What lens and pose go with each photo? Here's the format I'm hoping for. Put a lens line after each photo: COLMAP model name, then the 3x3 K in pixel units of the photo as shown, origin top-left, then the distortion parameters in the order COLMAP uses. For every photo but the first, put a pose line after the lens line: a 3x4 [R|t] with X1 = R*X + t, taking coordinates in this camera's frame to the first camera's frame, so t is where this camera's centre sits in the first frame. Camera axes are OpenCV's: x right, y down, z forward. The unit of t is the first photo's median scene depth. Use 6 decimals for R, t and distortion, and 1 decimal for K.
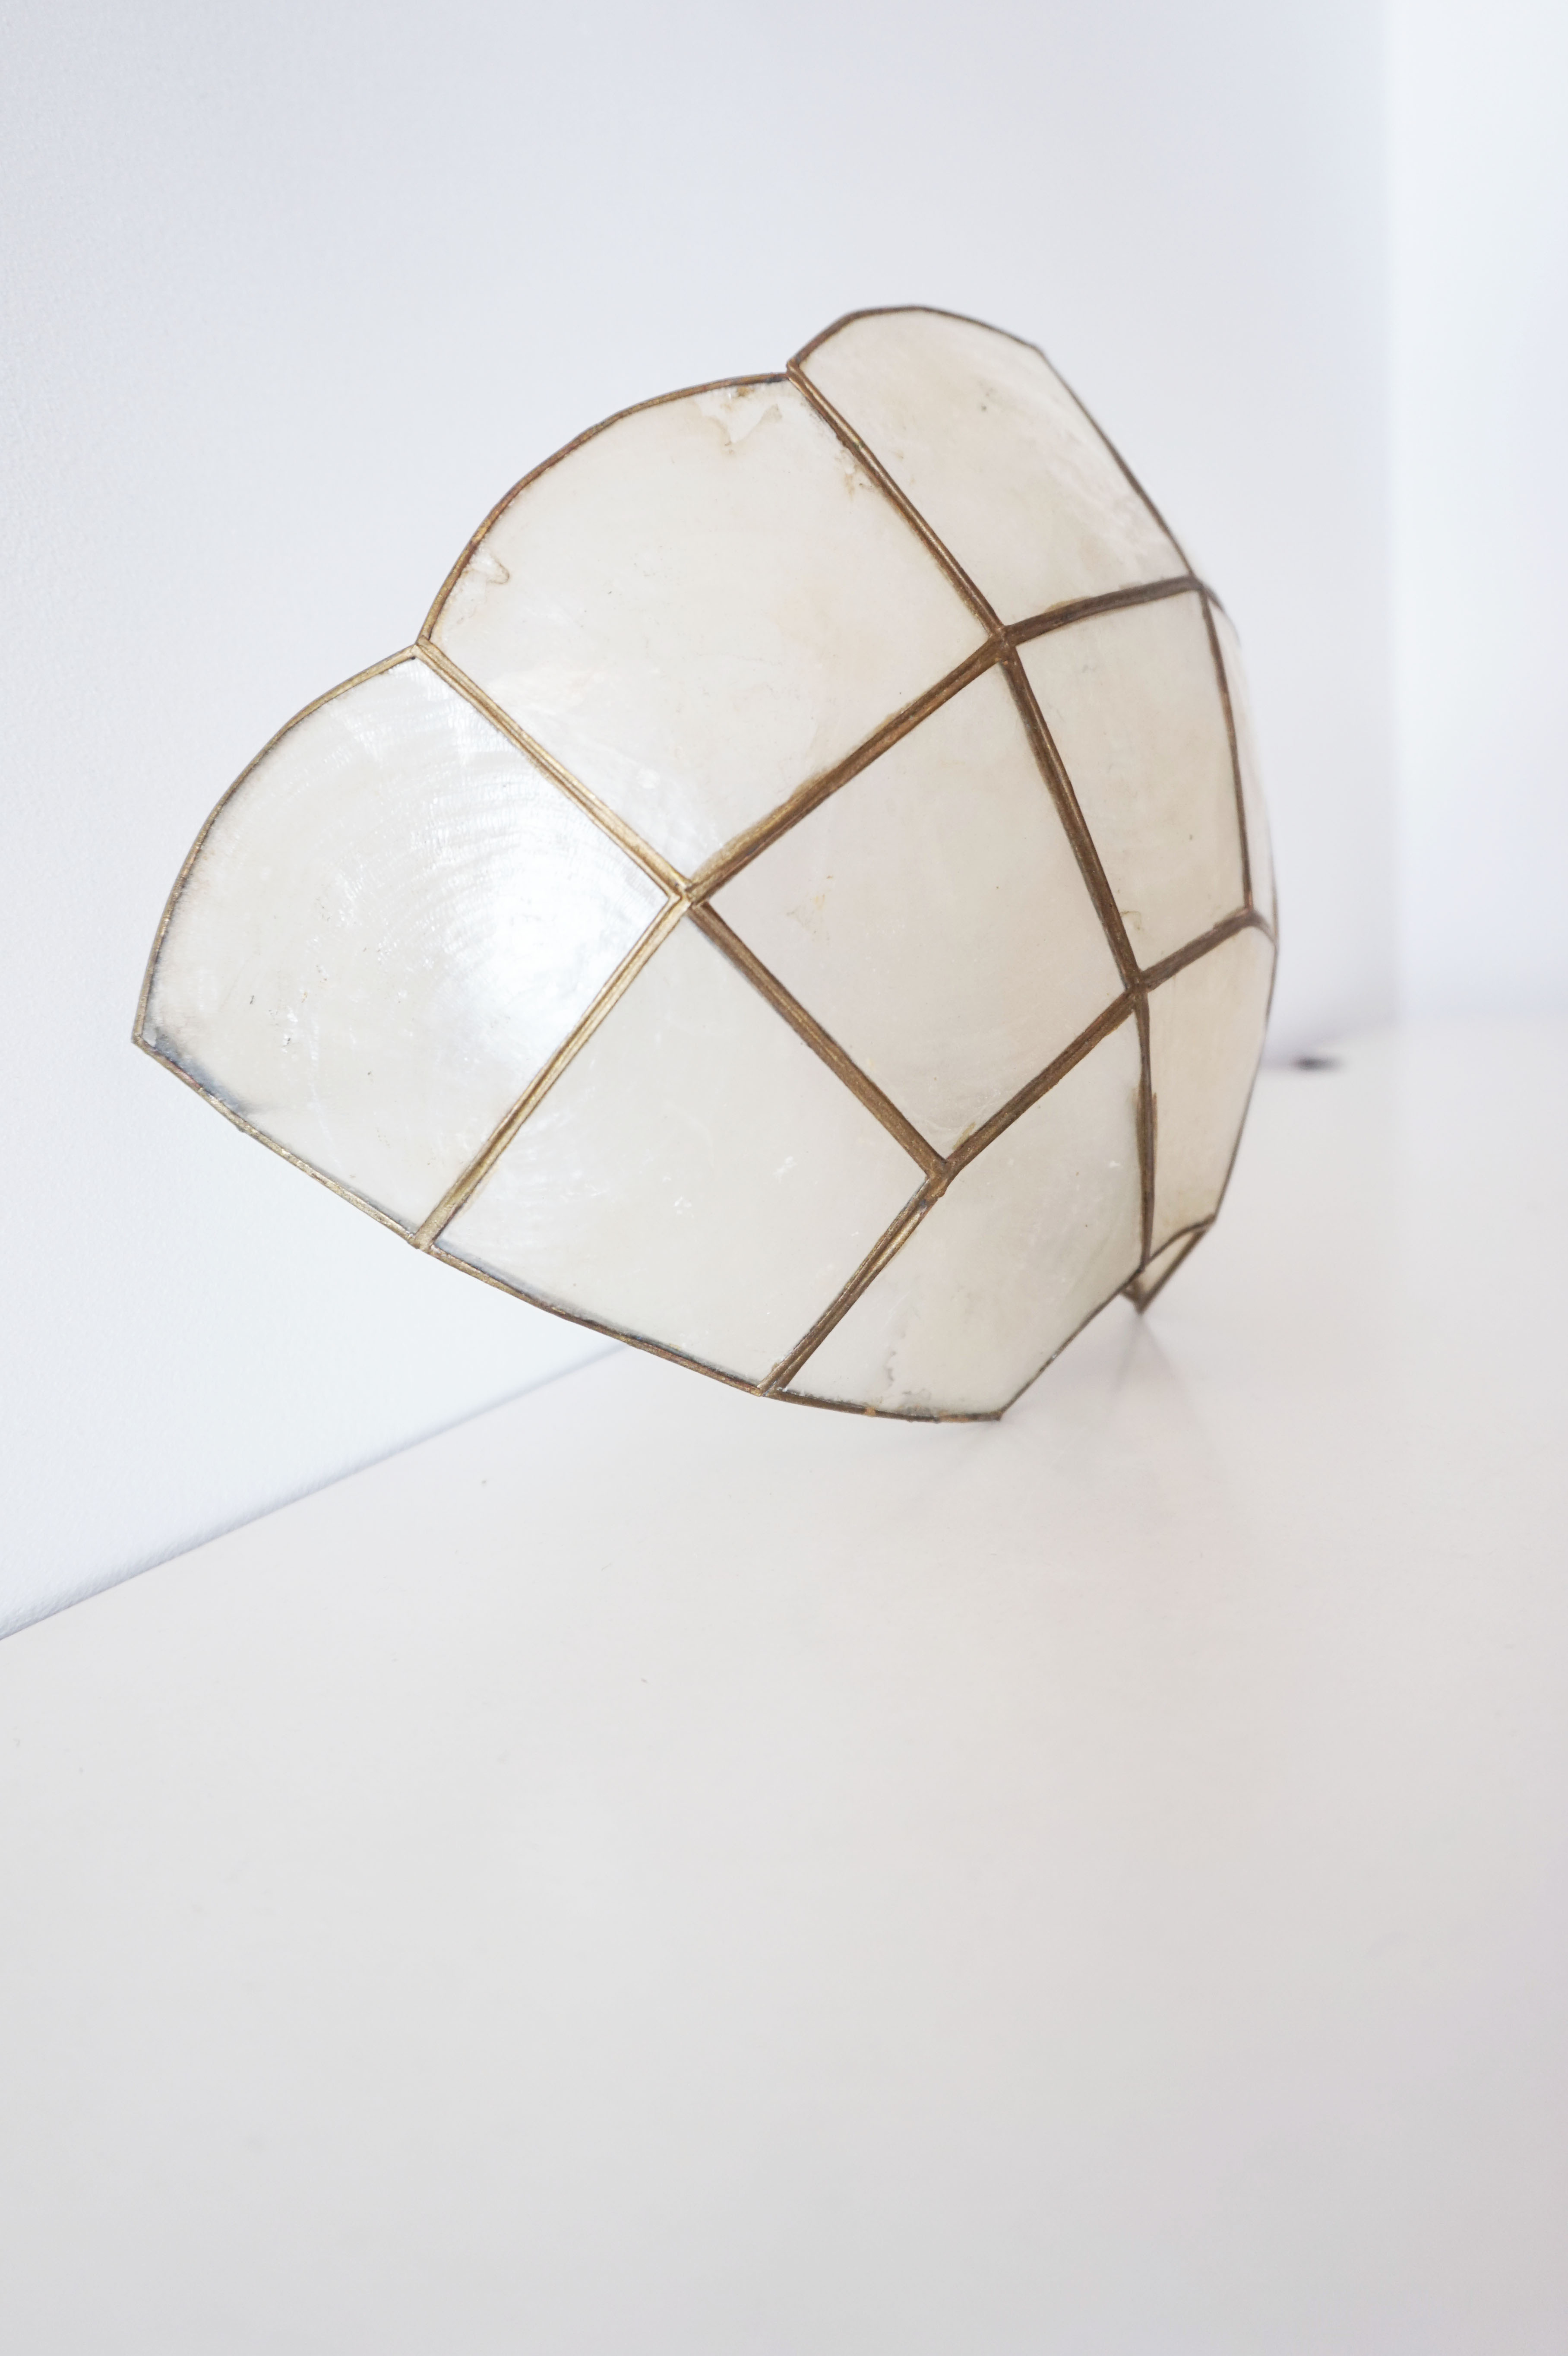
lens RADIAL K [[1880.1, 0, 784.0], [0, 1880.1, 1178.0], [0, 0, 1]] dist [-0.002928, -0.001851]
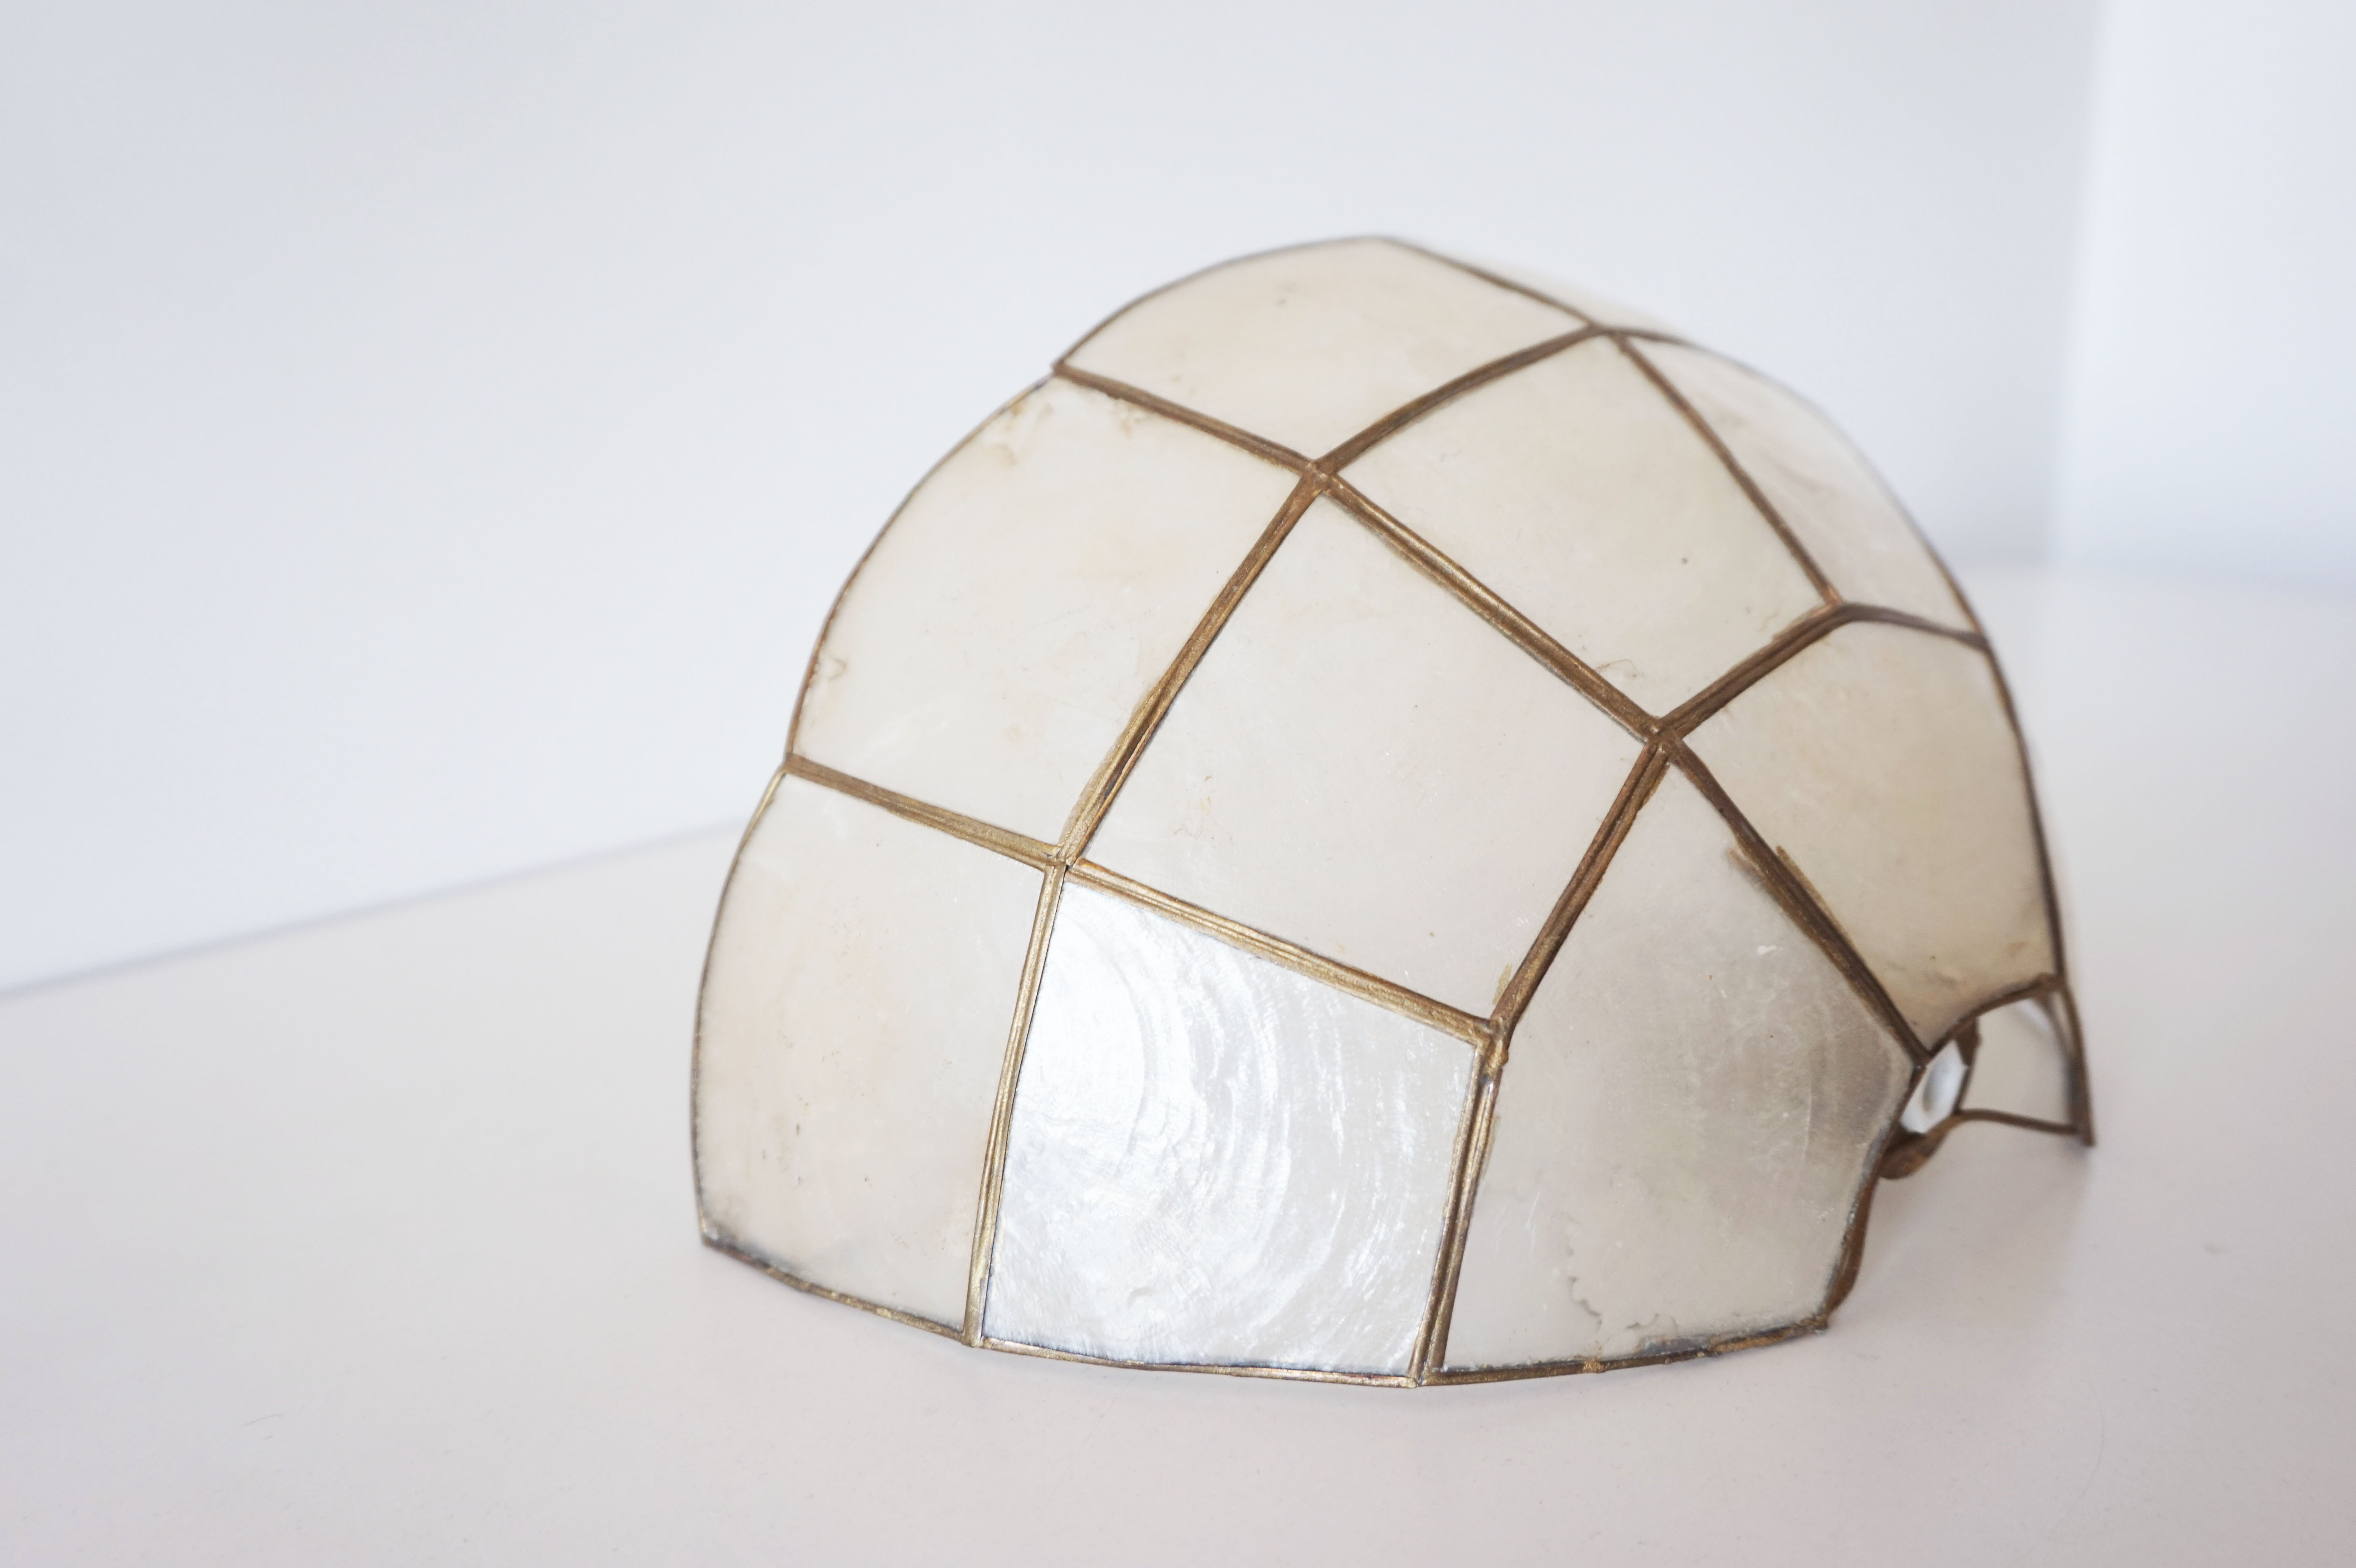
lens RADIAL K [[1880.1, 0, 1178.0], [0, 1880.1, 784.0], [0, 0, 1]] dist [-0.002928, -0.001851]
pose [[0.813372, -0.457994, -0.358703, 0.315368], [0.308133, 0.862176, -0.402128, 0.188670], [0.493438, 0.216552, 0.842392, 0.224740]]
